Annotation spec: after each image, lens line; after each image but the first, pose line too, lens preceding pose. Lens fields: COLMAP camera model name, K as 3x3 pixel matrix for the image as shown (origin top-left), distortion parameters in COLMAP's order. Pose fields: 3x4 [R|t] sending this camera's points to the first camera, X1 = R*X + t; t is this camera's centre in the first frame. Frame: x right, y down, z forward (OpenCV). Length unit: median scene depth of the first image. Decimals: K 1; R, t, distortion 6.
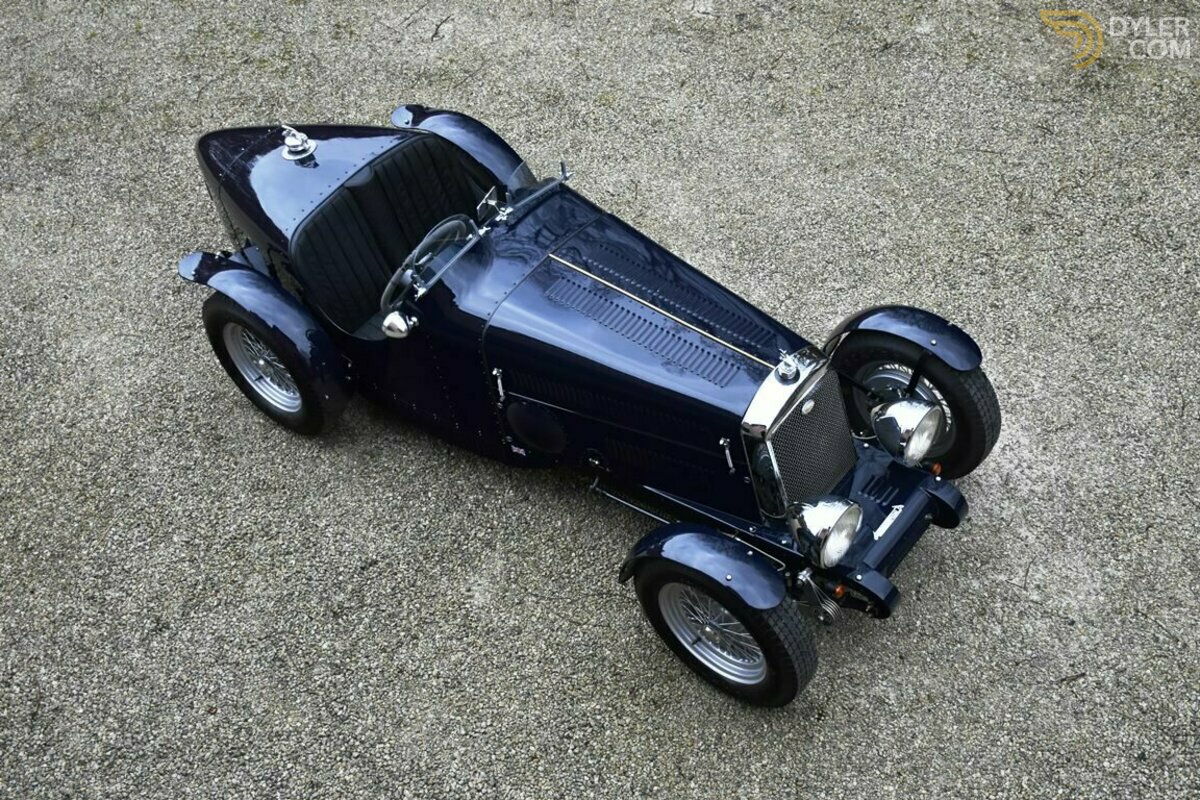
lens RADIAL K [[1258.7, 0, 600.0], [0, 1258.7, 400.0], [0, 0, 1]] dist [-0.003532, 0.034690]
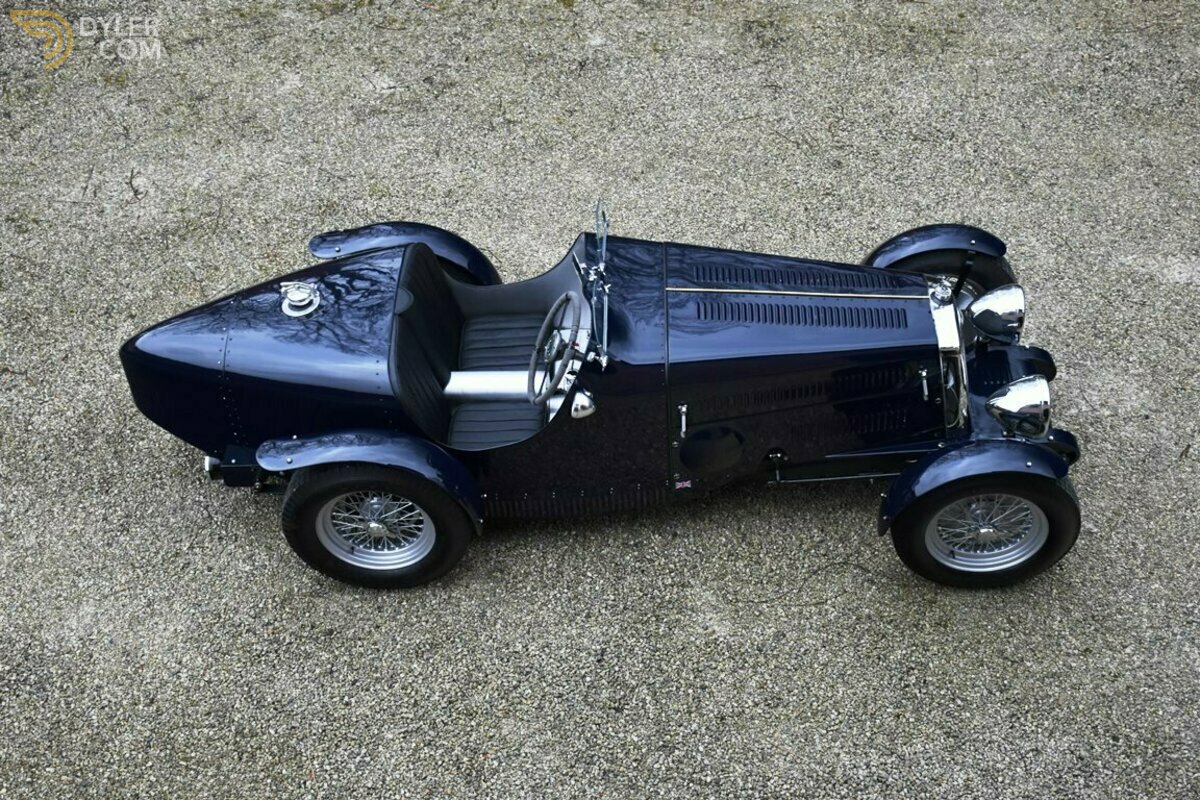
lens RADIAL K [[1333.6, 0, 600.0], [0, 1333.6, 400.0], [0, 0, 1]] dist [0.012077, 0.059604]
pose [[0.825840, -0.378020, 0.418437, -0.555219], [0.404203, 0.914235, 0.028183, -0.081649], [-0.393204, 0.145858, 0.907808, 0.031967]]
